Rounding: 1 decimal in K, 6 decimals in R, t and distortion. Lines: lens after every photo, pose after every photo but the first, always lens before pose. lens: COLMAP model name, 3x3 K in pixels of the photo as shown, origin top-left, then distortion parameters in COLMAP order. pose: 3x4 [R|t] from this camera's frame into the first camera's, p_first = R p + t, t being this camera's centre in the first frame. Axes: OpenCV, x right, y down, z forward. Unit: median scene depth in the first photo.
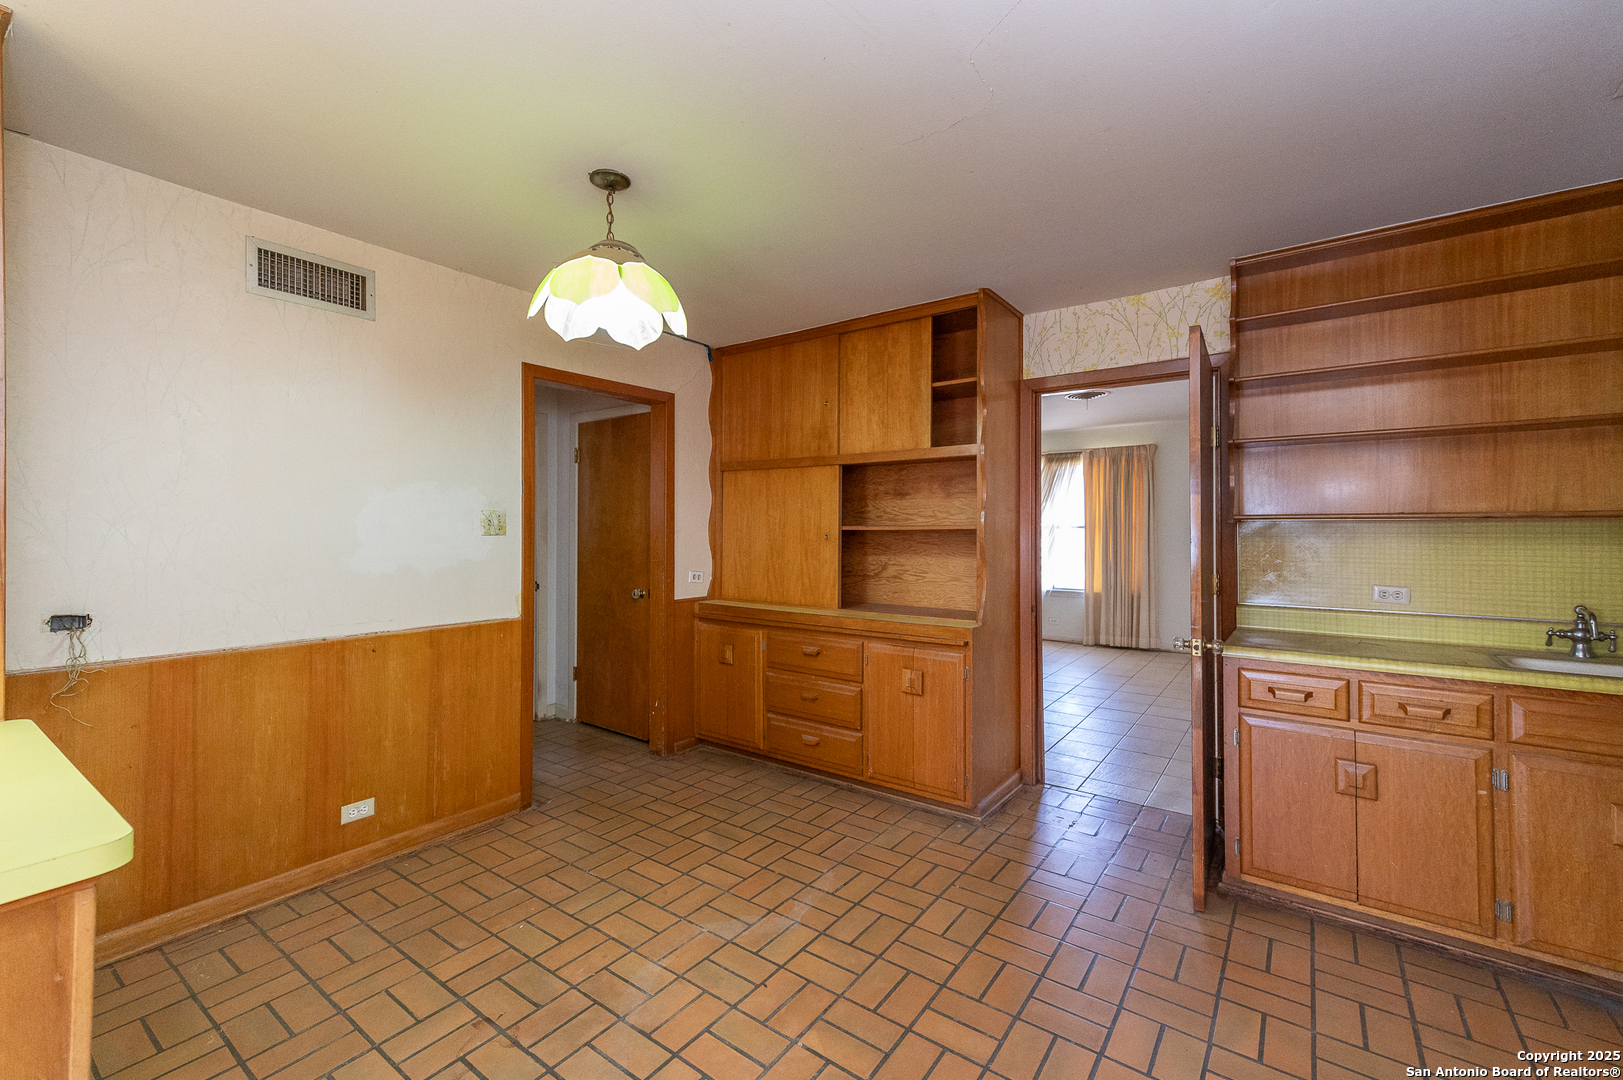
lens RADIAL K [[676.4, 0, 810.4], [0, 676.4, 529.9], [0, 0, 1]] dist [0.016872, 0.000077]
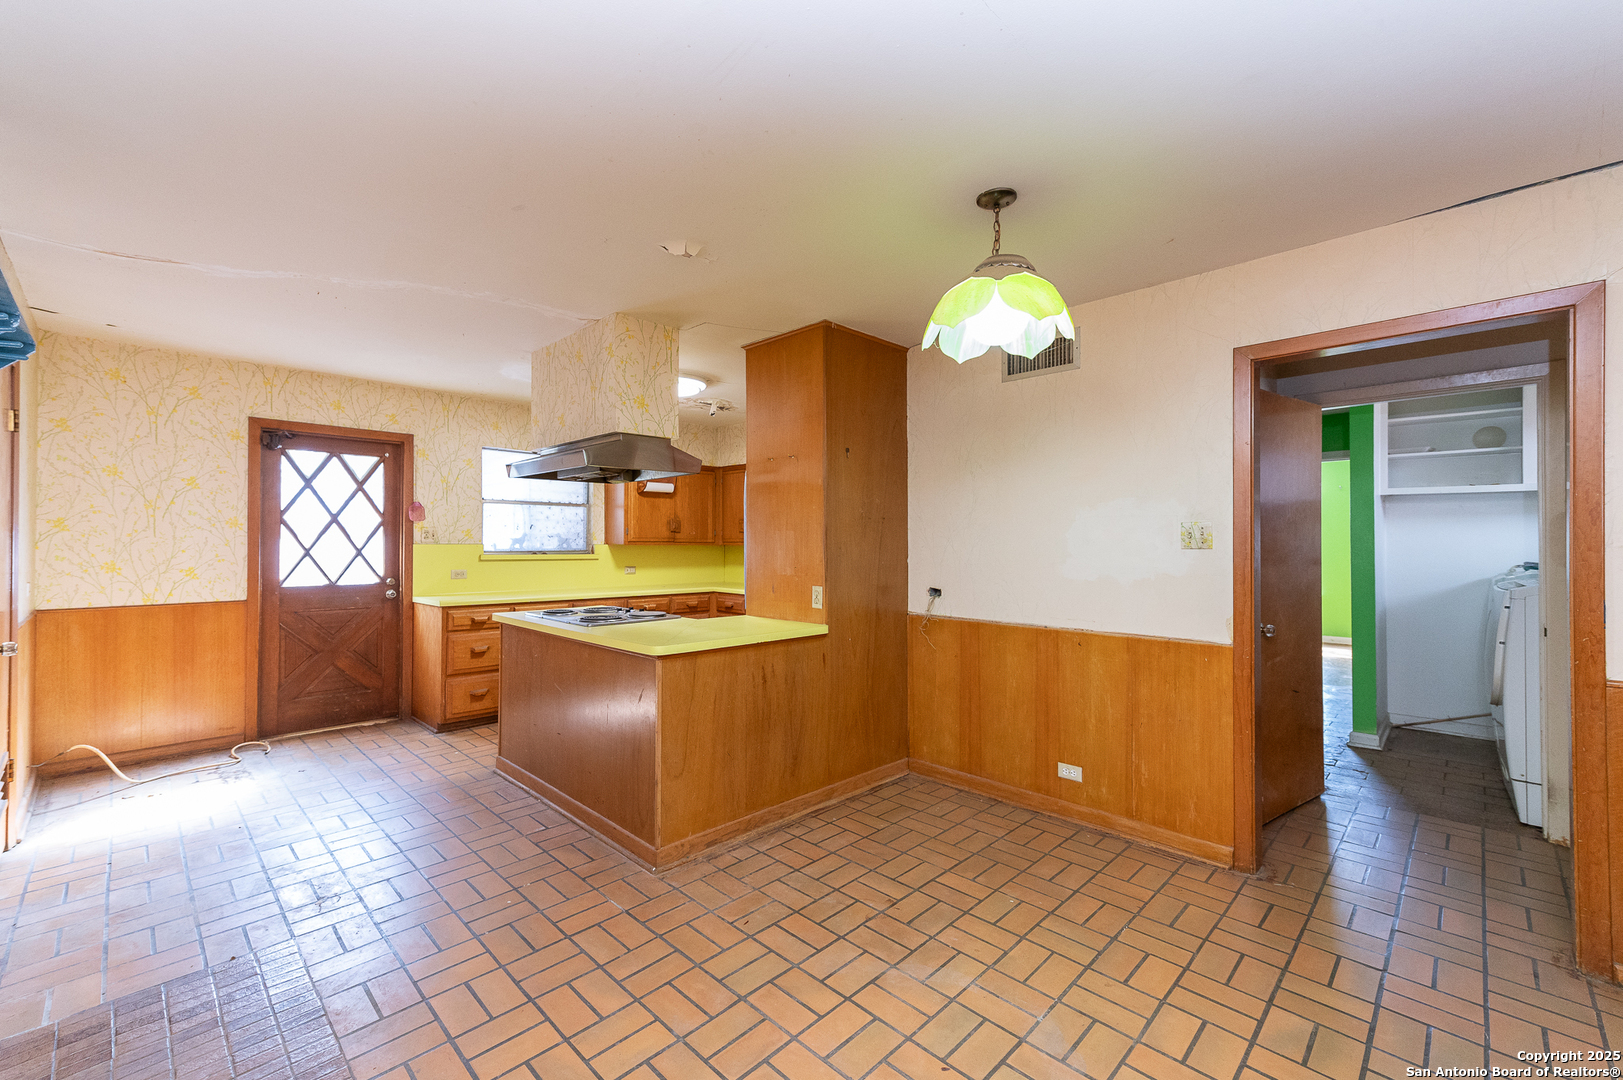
lens RADIAL K [[676.4, 0, 808.9], [0, 676.4, 540.5], [0, 0, 1]] dist [0.016872, 0.000077]
pose [[-0.149380, -0.004575, -0.988769, 0.614762], [-0.001771, 0.999989, -0.004359, 0.001084], [0.988778, 0.001100, -0.149387, 0.716758]]
